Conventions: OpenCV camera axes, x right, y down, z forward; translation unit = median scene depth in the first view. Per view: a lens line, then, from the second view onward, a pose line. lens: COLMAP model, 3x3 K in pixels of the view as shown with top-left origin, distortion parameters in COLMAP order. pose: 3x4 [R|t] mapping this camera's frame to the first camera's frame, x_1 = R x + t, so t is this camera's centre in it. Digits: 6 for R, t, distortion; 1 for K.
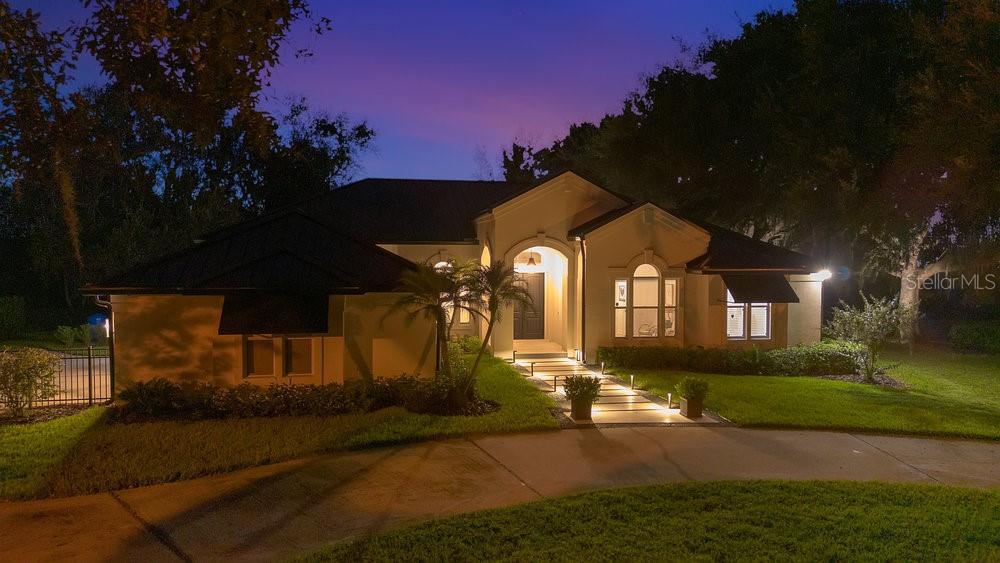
lens RADIAL K [[693.9, 0, 500.0], [0, 693.9, 281.5], [0, 0, 1]] dist [0.051066, -0.045452]
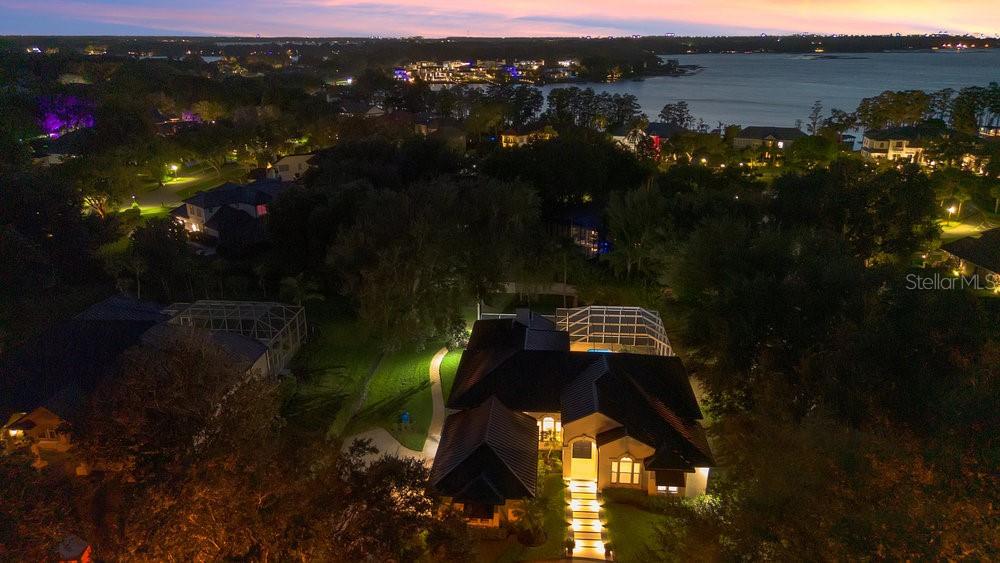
lens RADIAL K [[693.9, 0, 500.0], [0, 693.9, 281.5], [0, 0, 1]] dist [0.051066, -0.045452]
pose [[0.965387, 0.081216, -0.247855, 0.336345], [-0.004381, 0.955200, 0.295930, -1.301737], [0.260786, -0.284601, 0.922493, -1.136185]]
